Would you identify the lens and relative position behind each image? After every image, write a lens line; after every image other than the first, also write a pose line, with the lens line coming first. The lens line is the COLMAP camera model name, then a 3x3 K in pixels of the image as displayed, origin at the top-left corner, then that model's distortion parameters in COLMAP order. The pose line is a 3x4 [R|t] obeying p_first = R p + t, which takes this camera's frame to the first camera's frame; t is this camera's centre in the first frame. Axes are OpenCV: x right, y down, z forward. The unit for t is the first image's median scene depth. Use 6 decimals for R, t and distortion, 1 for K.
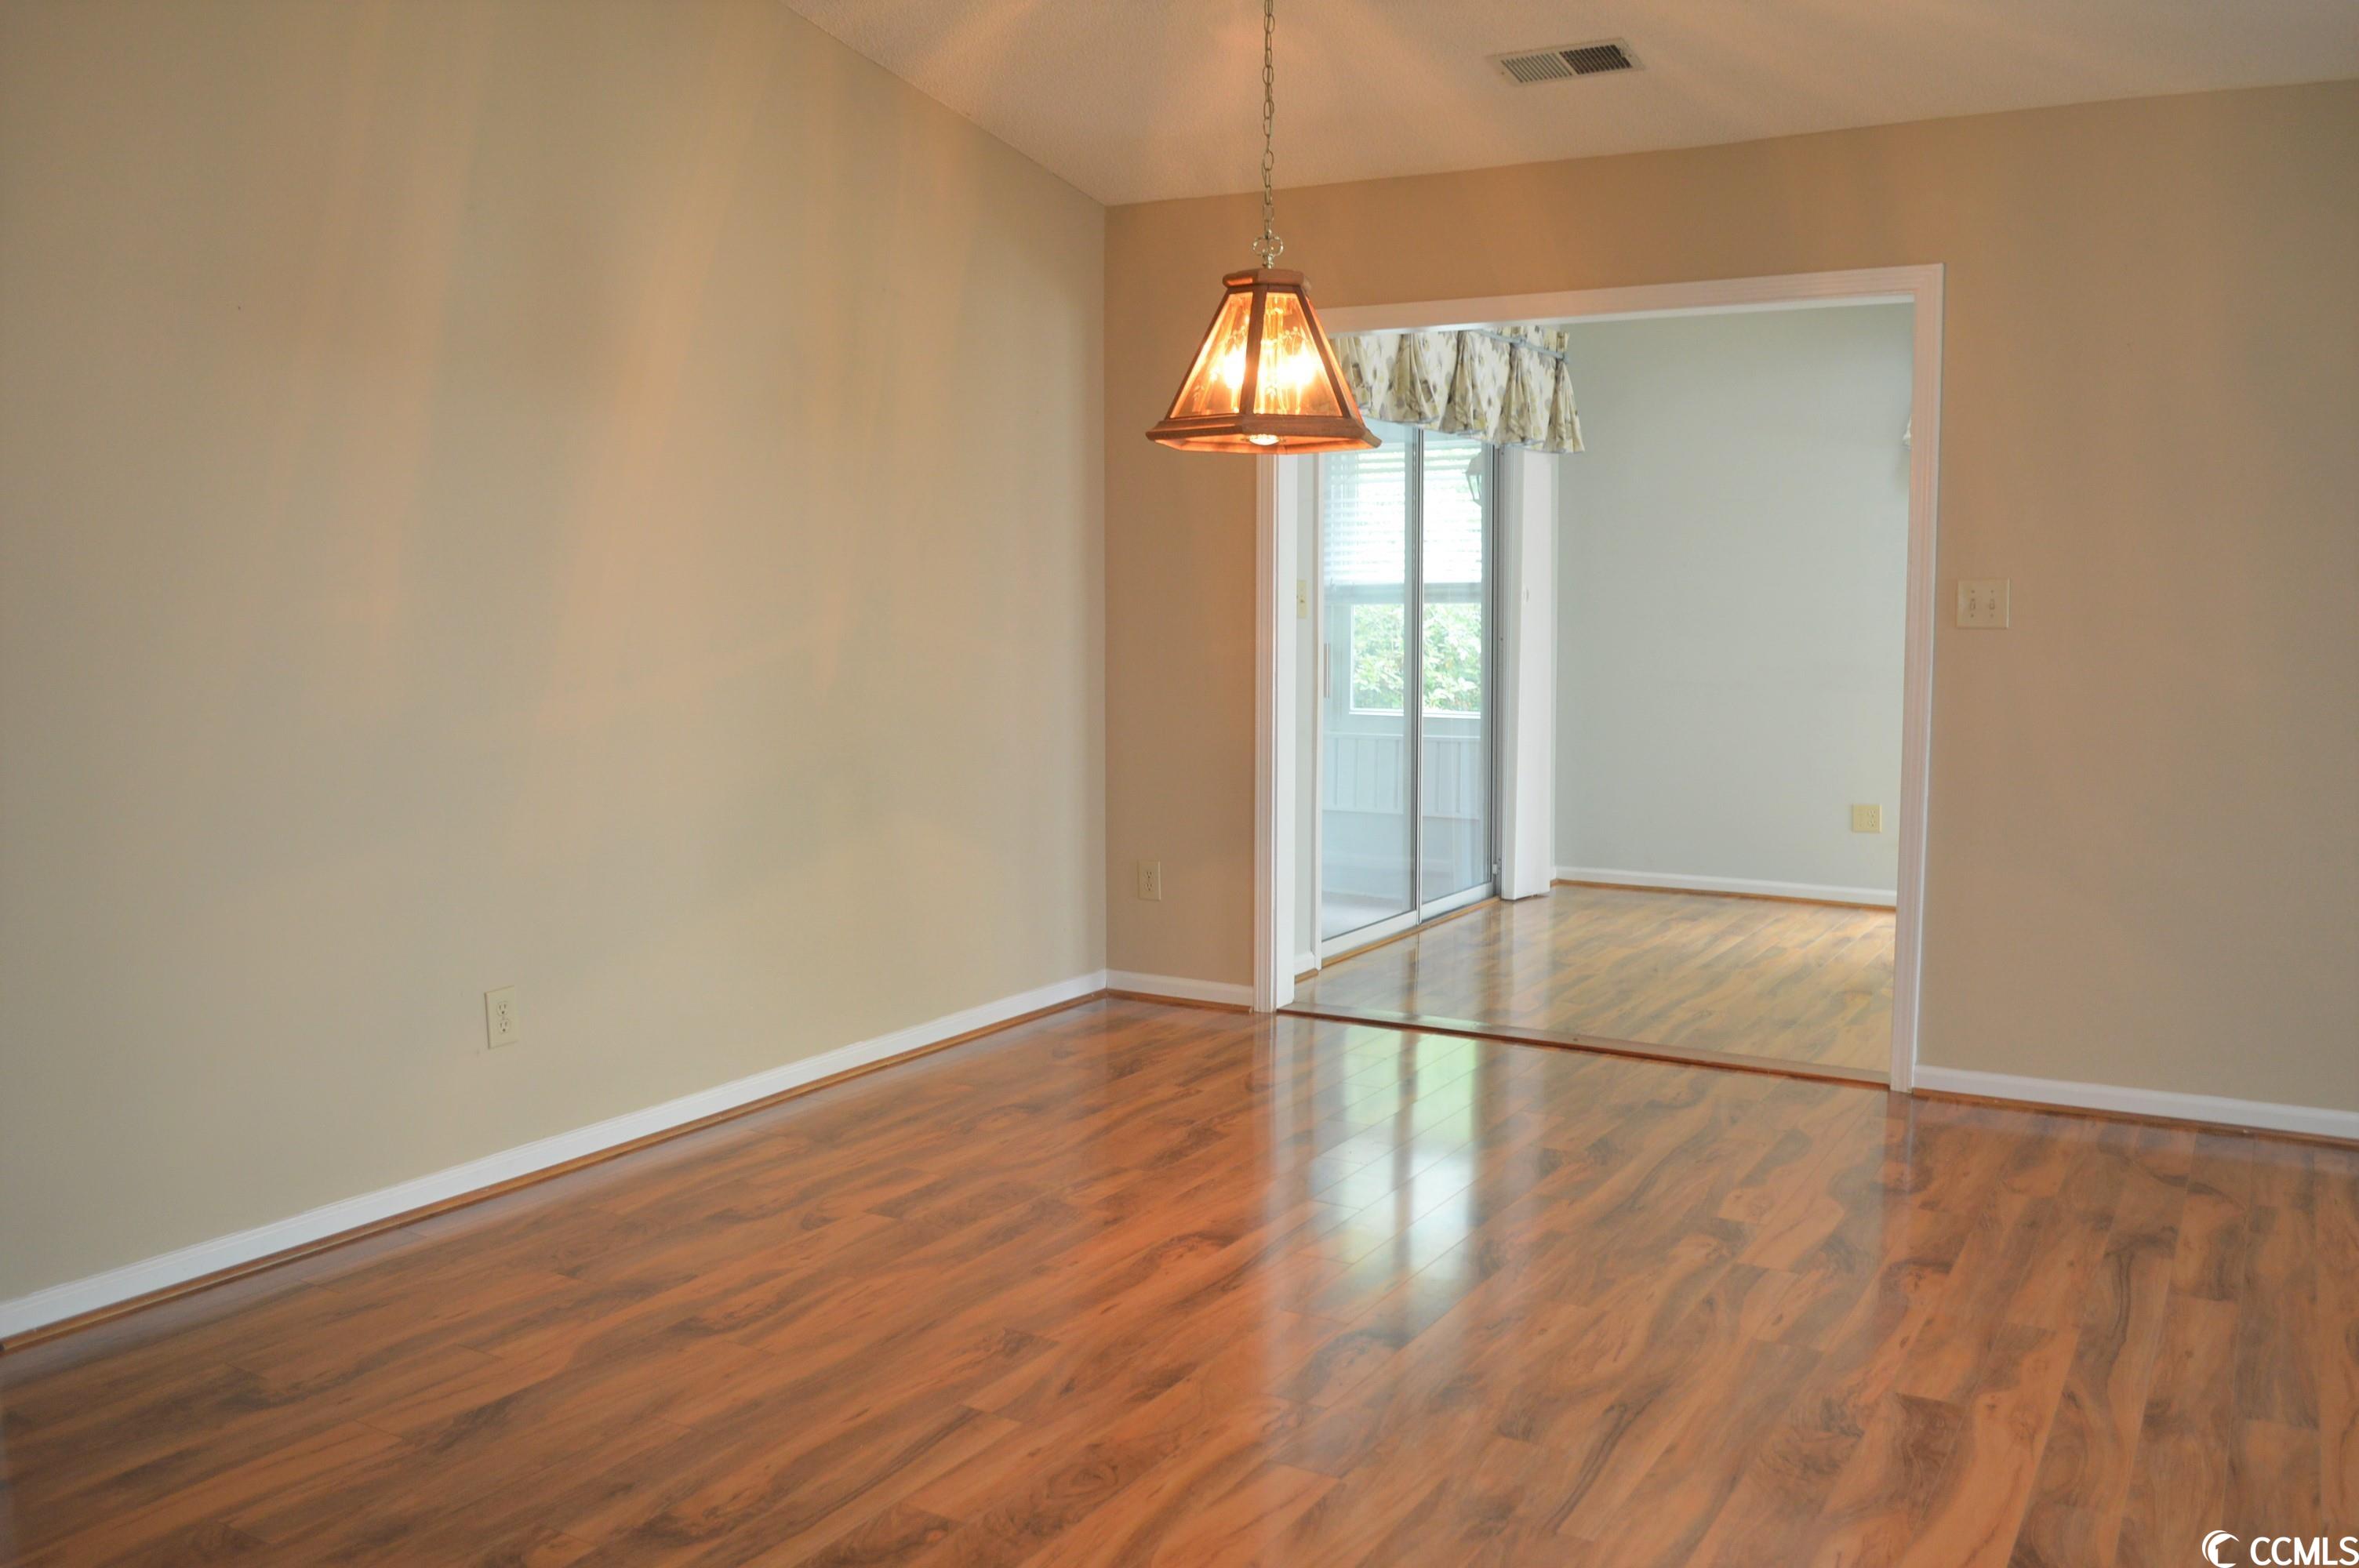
lens RADIAL K [[1927.8, 0, 1181.0], [0, 1927.8, 777.0], [0, 0, 1]] dist [-0.070838, -0.003303]
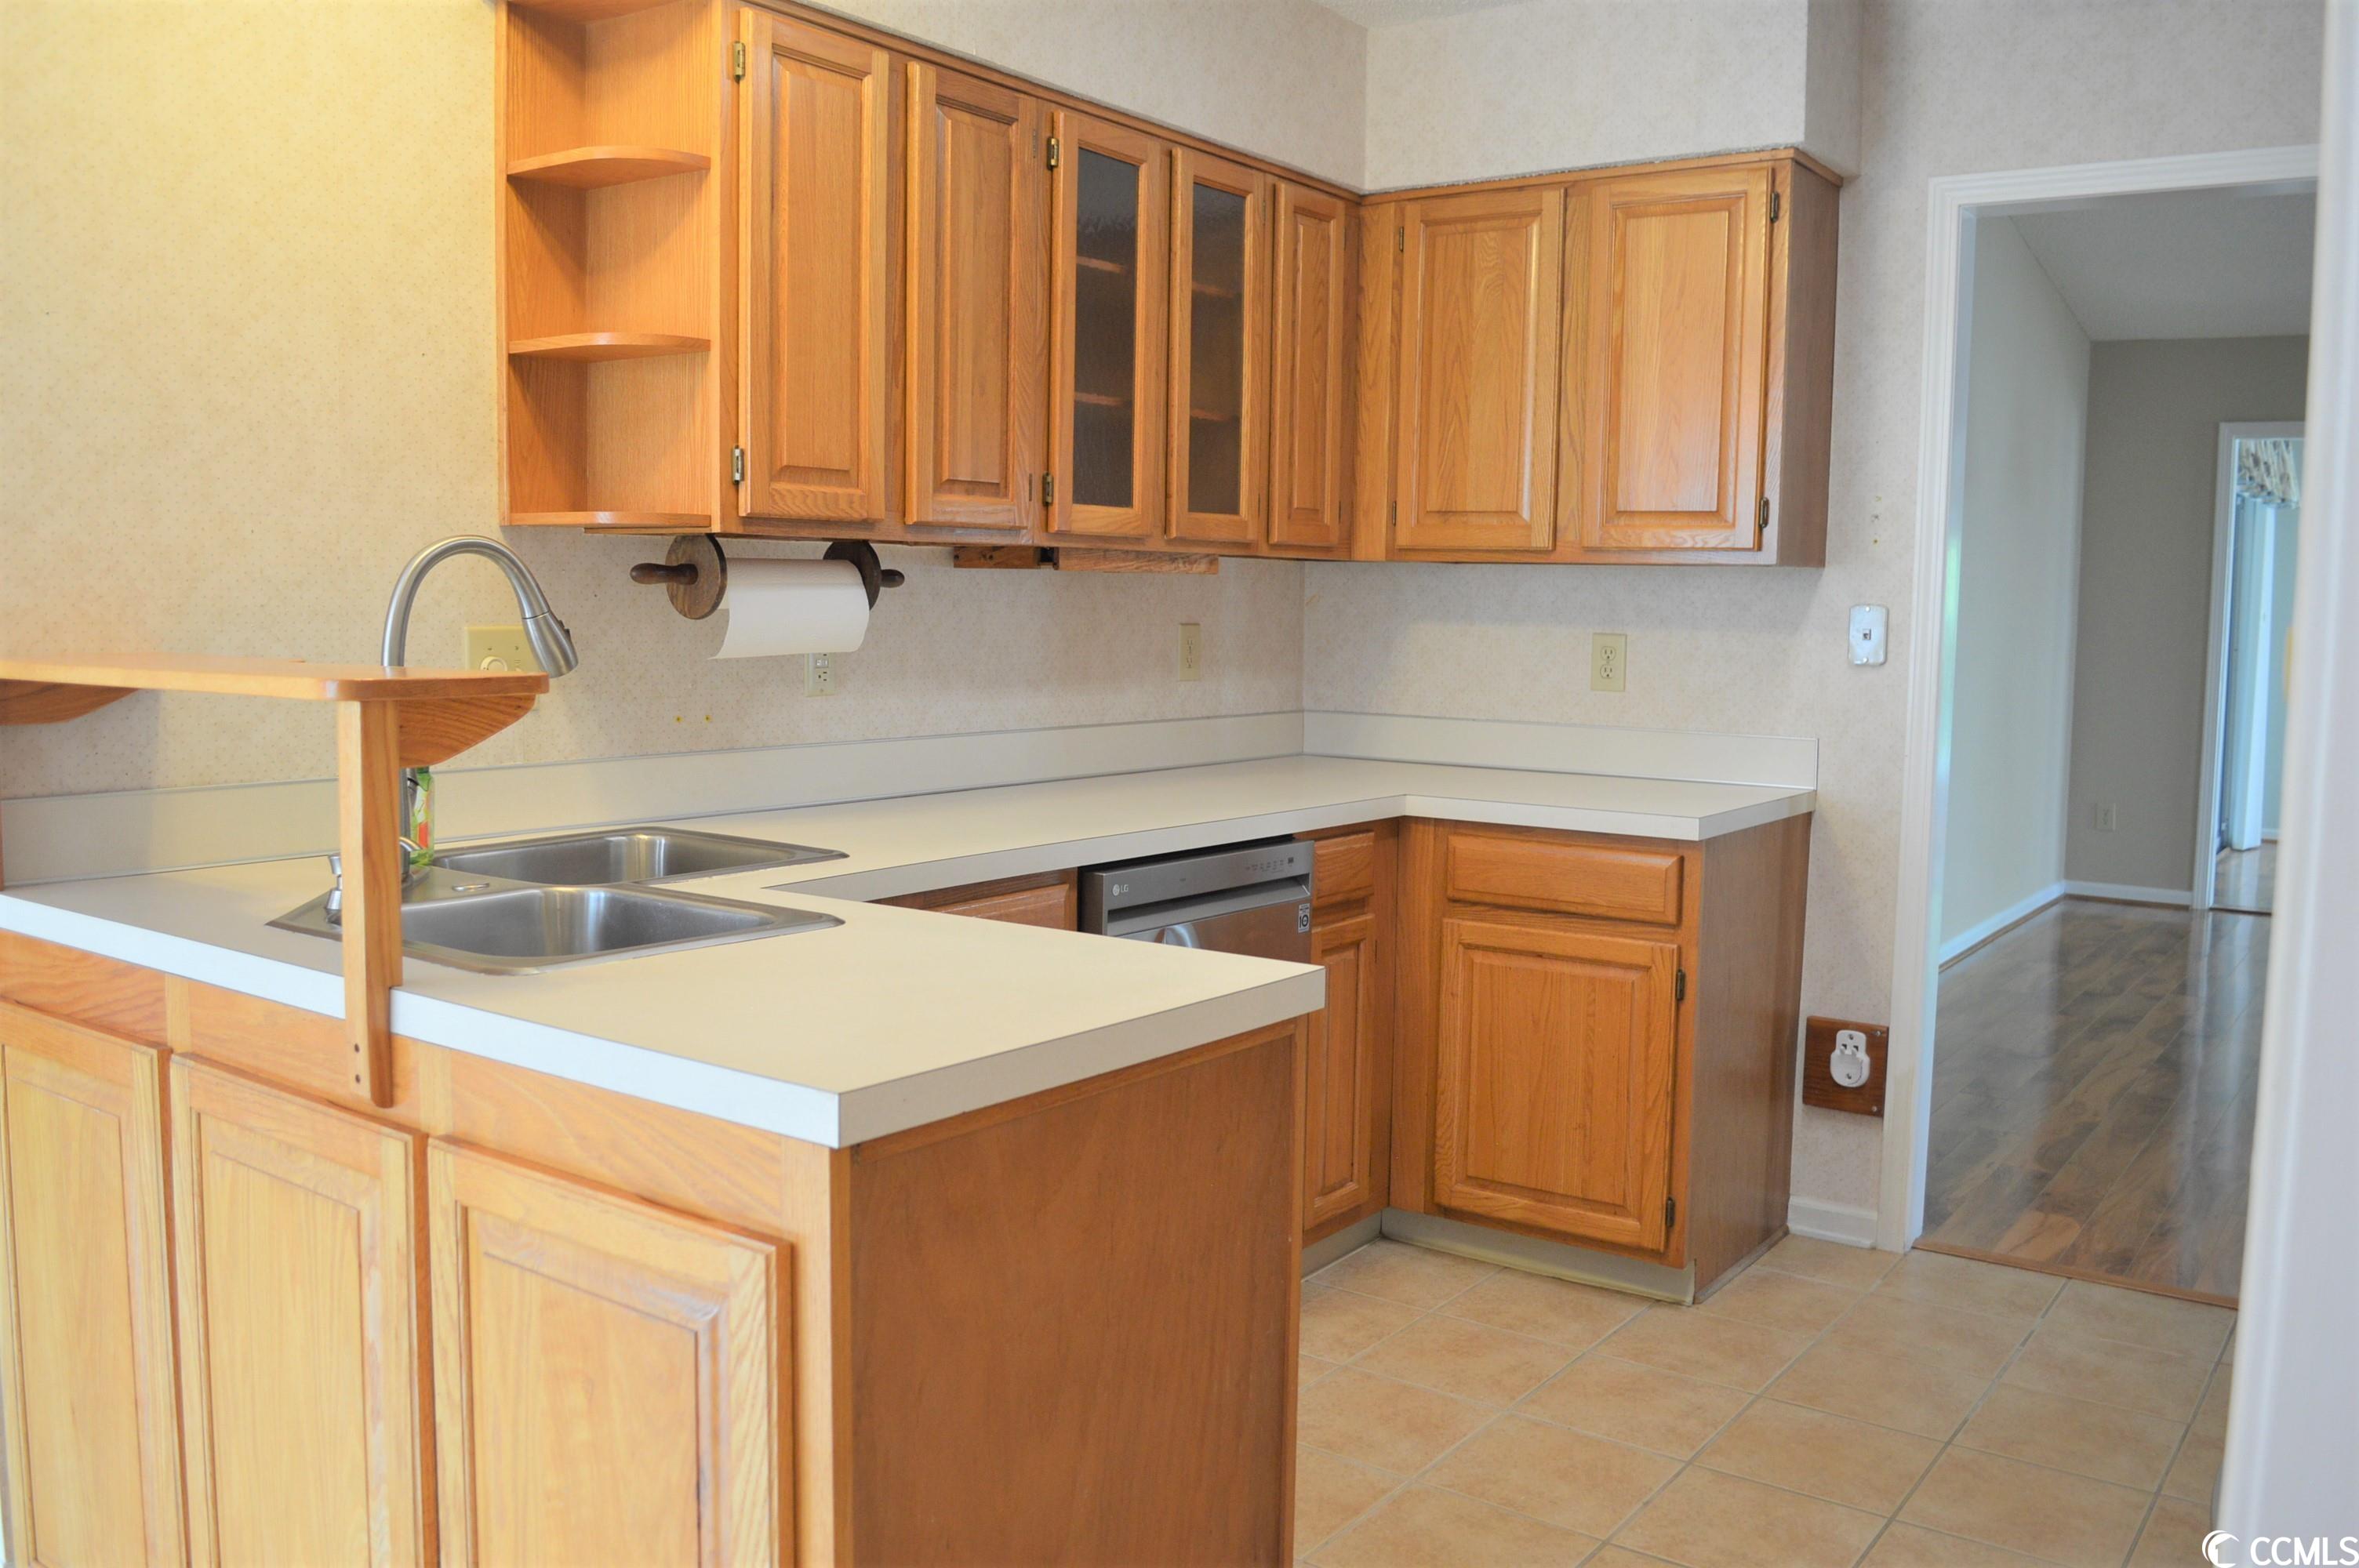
lens RADIAL K [[1927.8, 0, 1179.7], [0, 1927.8, 783.3], [0, 0, 1]] dist [-0.070838, -0.003303]
pose [[0.995137, 0.024225, -0.095472, -0.559520], [-0.023813, 0.999702, 0.005449, 0.037878], [0.095576, -0.003149, 0.995417, -0.448674]]
